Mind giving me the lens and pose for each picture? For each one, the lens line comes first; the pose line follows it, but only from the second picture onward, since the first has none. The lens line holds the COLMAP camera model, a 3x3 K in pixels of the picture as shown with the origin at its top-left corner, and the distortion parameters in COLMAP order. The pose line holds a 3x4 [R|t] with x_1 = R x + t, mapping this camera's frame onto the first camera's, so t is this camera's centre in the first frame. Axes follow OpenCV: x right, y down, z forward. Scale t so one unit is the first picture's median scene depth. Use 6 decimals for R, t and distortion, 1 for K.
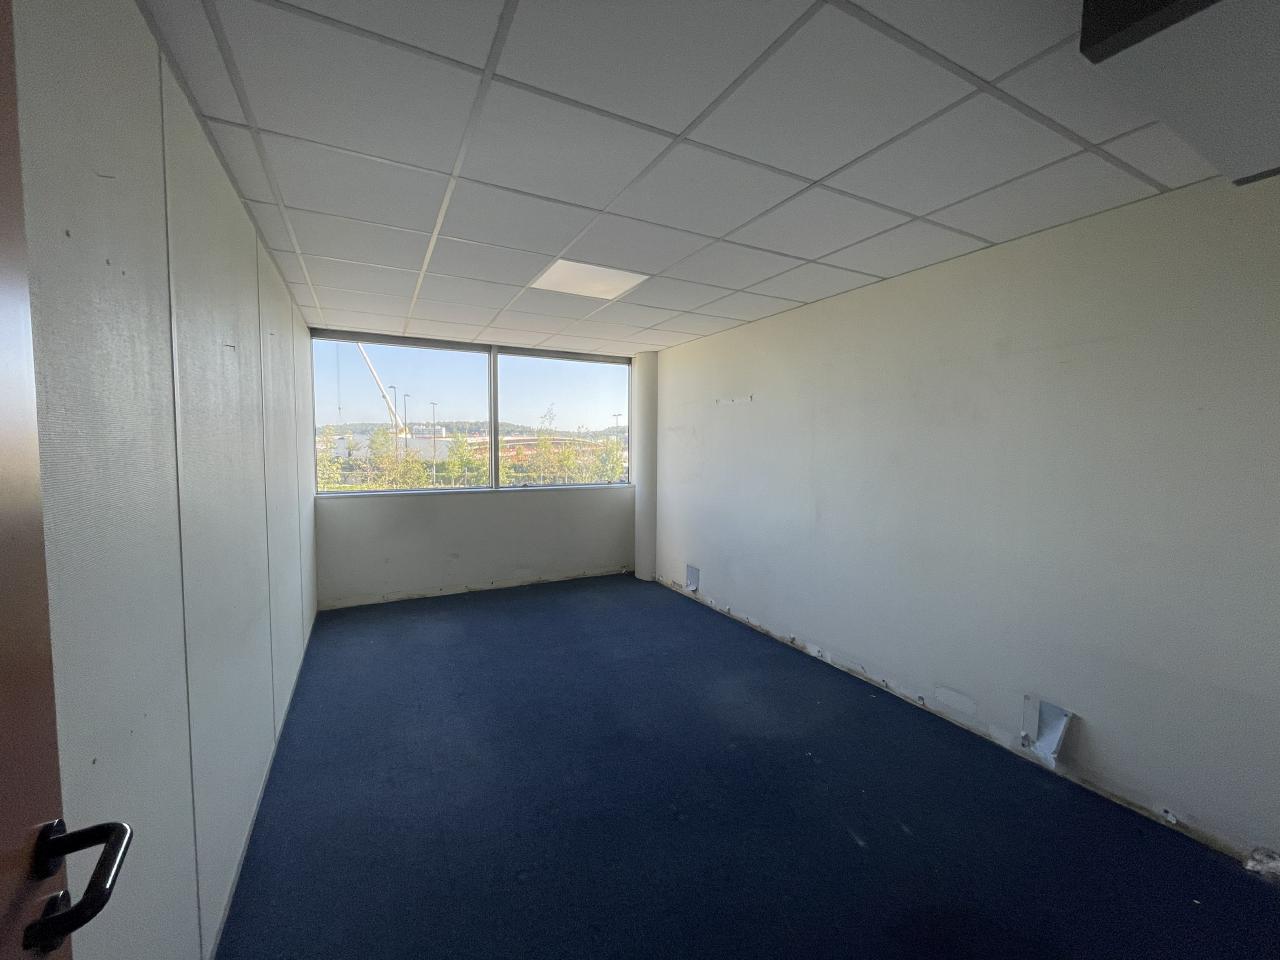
lens RADIAL K [[518.4, 0, 627.8], [0, 518.4, 468.9], [0, 0, 1]] dist [0.000375, 0.000009]
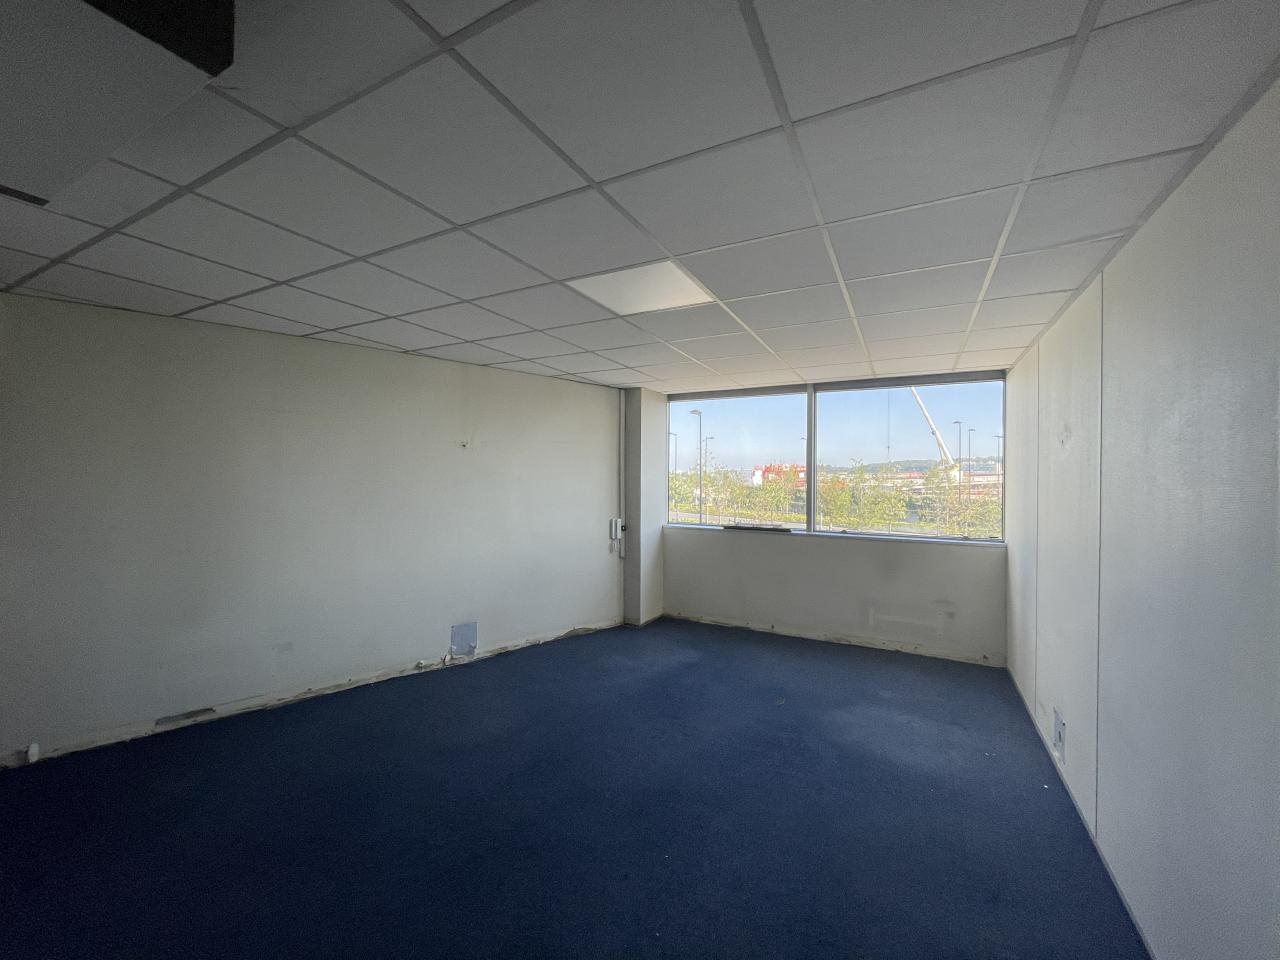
lens RADIAL K [[510.8, 0, 646.3], [0, 510.8, 478.9], [0, 0, 1]] dist [-0.003459, -0.000372]
pose [[0.572988, 0.001850, -0.819562, 0.348428], [-0.043987, 0.998626, -0.028499, -0.018225], [0.818382, 0.052379, 0.572282, 0.198562]]
